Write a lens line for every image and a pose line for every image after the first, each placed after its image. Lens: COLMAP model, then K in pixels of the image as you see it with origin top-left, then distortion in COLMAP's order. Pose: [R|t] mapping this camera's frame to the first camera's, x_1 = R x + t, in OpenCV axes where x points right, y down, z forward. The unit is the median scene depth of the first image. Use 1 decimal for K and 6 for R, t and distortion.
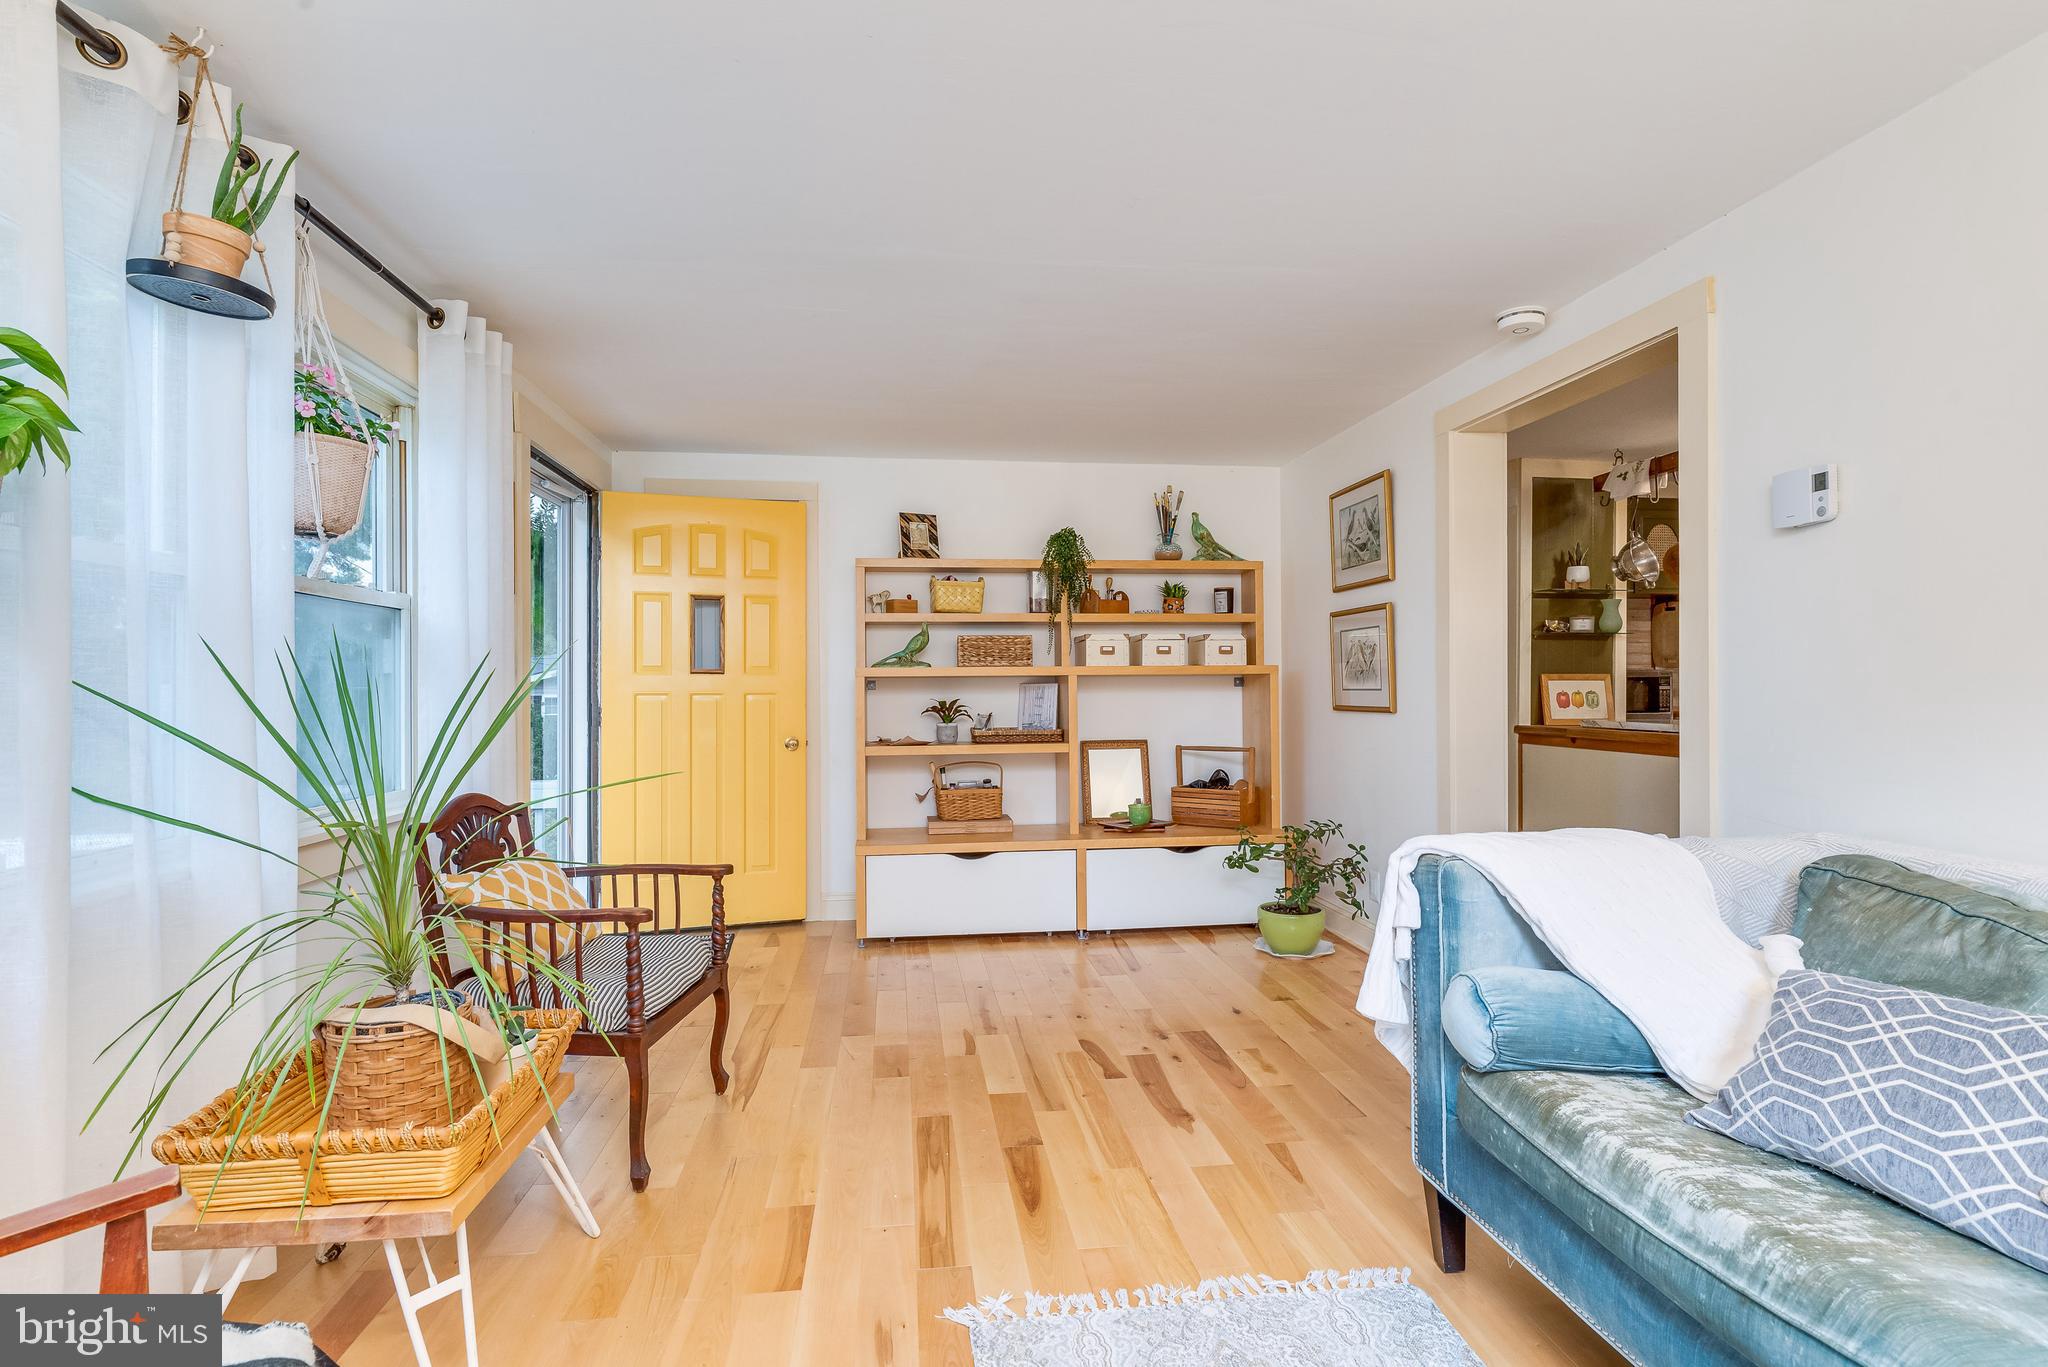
lens RADIAL K [[1003.7, 0, 1019.3], [0, 1003.7, 683.2], [0, 0, 1]] dist [-0.000011, -0.000057]
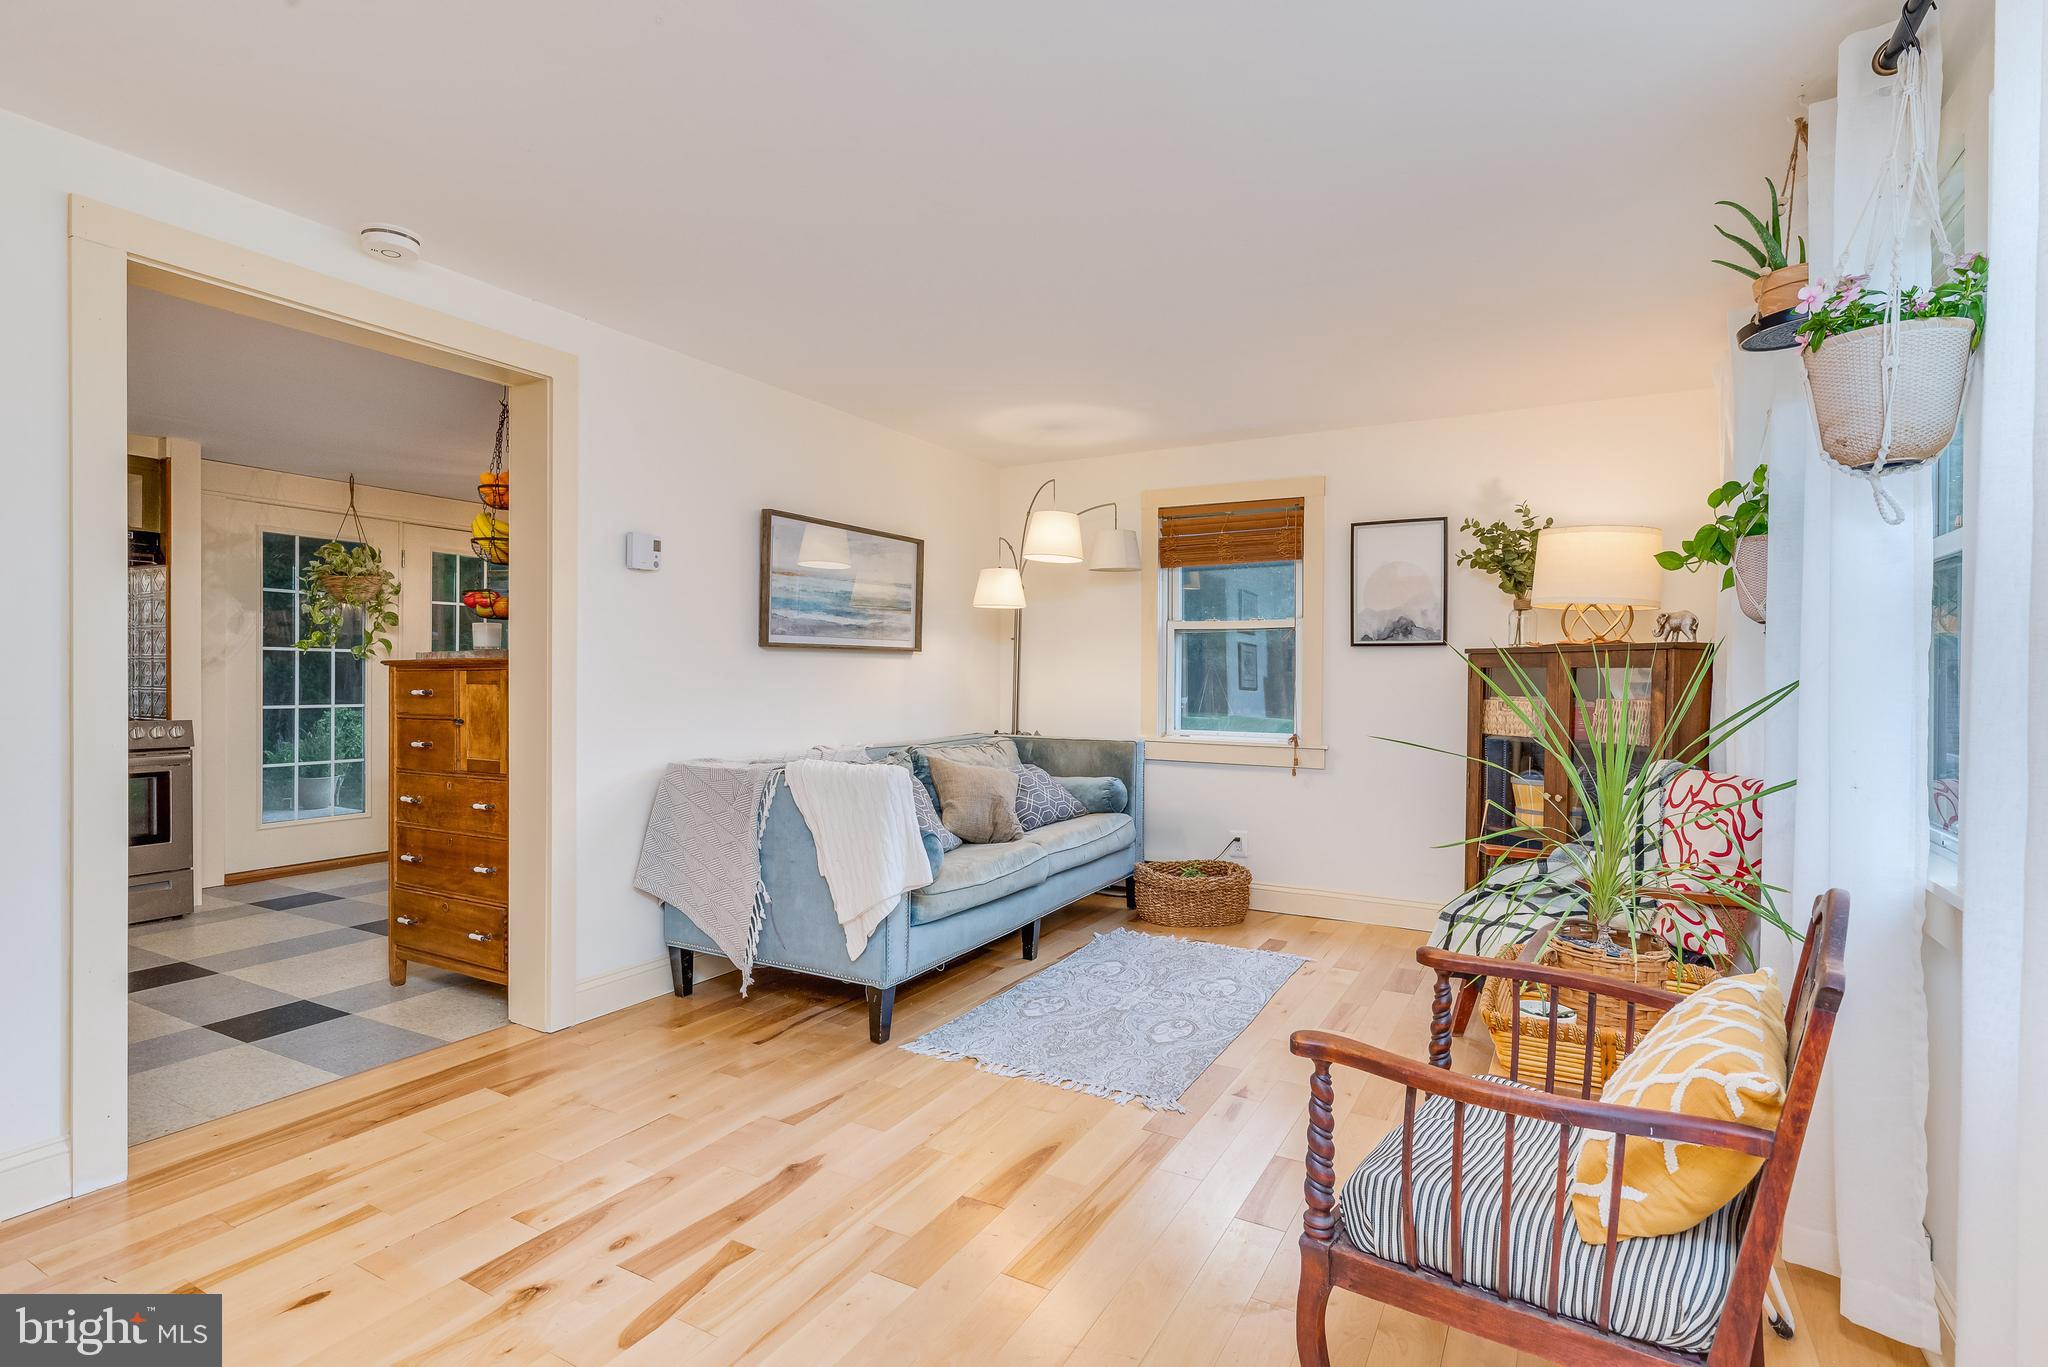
lens RADIAL K [[1003.7, 0, 1019.2], [0, 1003.7, 686.2], [0, 0, 1]] dist [-0.000011, -0.000057]
pose [[-0.807066, -0.011457, 0.590350, -0.465284], [-0.008413, 0.999933, 0.007903, 0.004386], [-0.590401, 0.001412, -0.807109, 1.471934]]
